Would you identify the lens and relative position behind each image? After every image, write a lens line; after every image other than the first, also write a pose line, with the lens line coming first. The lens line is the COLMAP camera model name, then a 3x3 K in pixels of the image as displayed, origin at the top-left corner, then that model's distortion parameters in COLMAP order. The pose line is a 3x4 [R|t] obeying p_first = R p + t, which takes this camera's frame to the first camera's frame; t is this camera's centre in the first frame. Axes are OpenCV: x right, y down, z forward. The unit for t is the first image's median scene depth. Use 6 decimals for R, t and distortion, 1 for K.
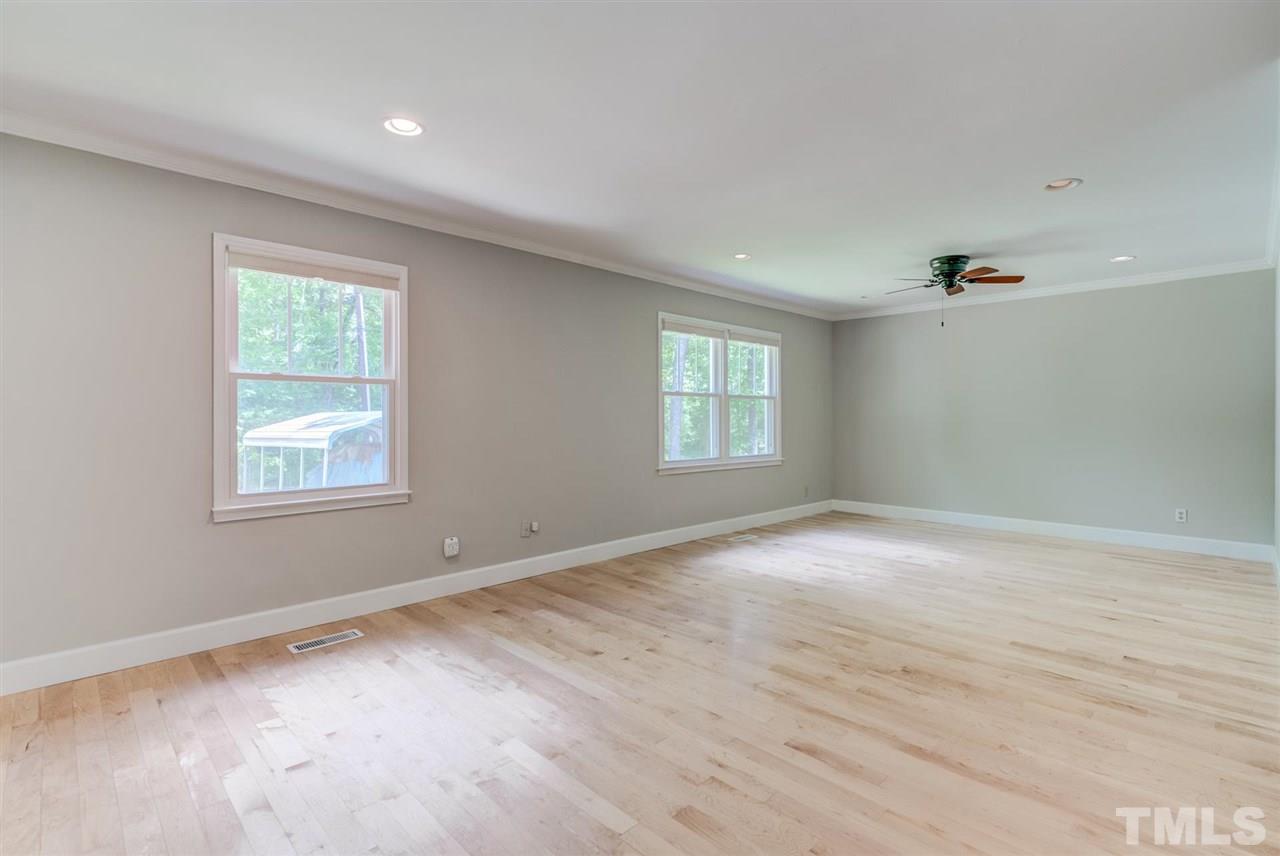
lens RADIAL K [[602.8, 0, 640.0], [0, 602.8, 428.0], [0, 0, 1]] dist [-0.000655, -0.000124]
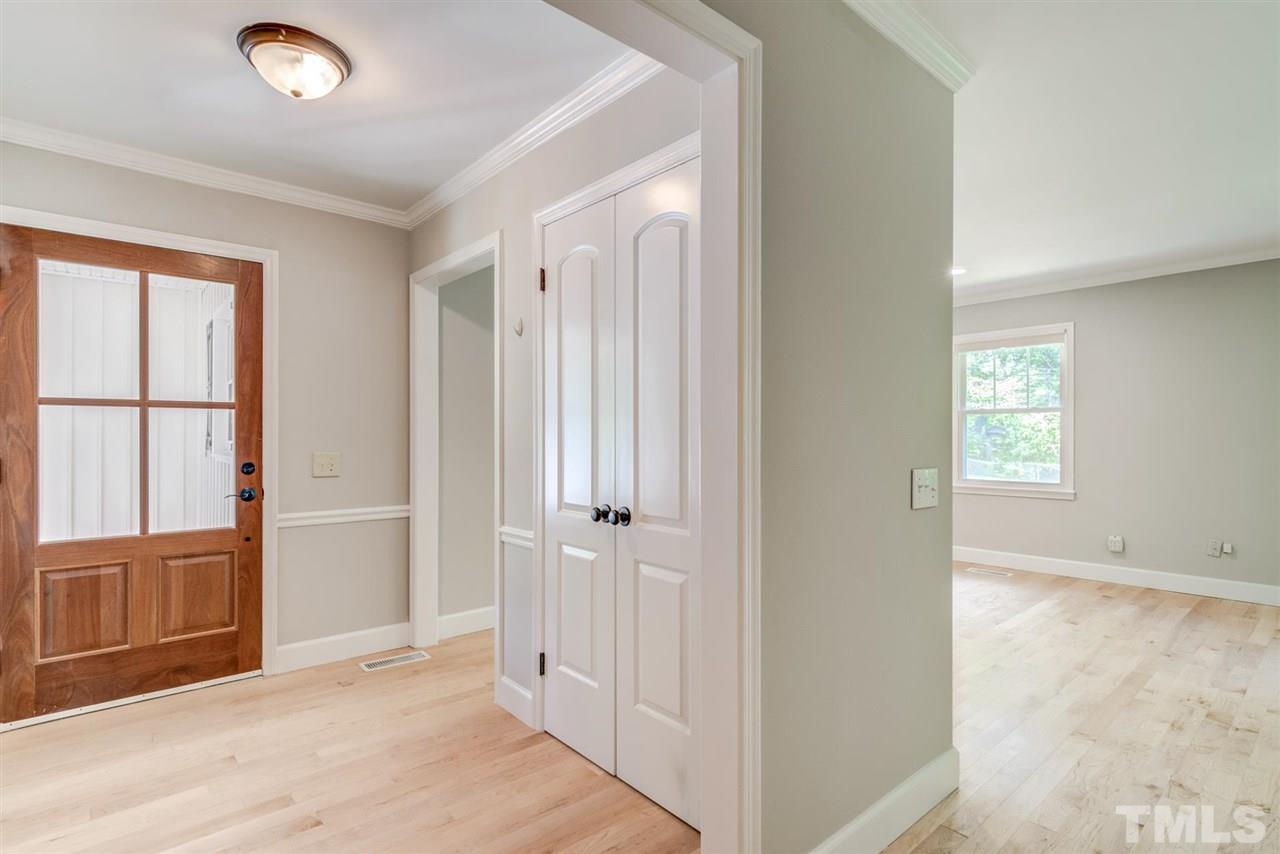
lens RADIAL K [[612.6, 0, 640.0], [0, 612.6, 427.0], [0, 0, 1]] dist [0.004278, 0.000538]
pose [[-0.064512, -0.007309, -0.997890, 1.114385], [-0.015361, 0.999862, -0.006331, -0.014098], [0.997799, 0.014920, -0.064616, 0.147592]]
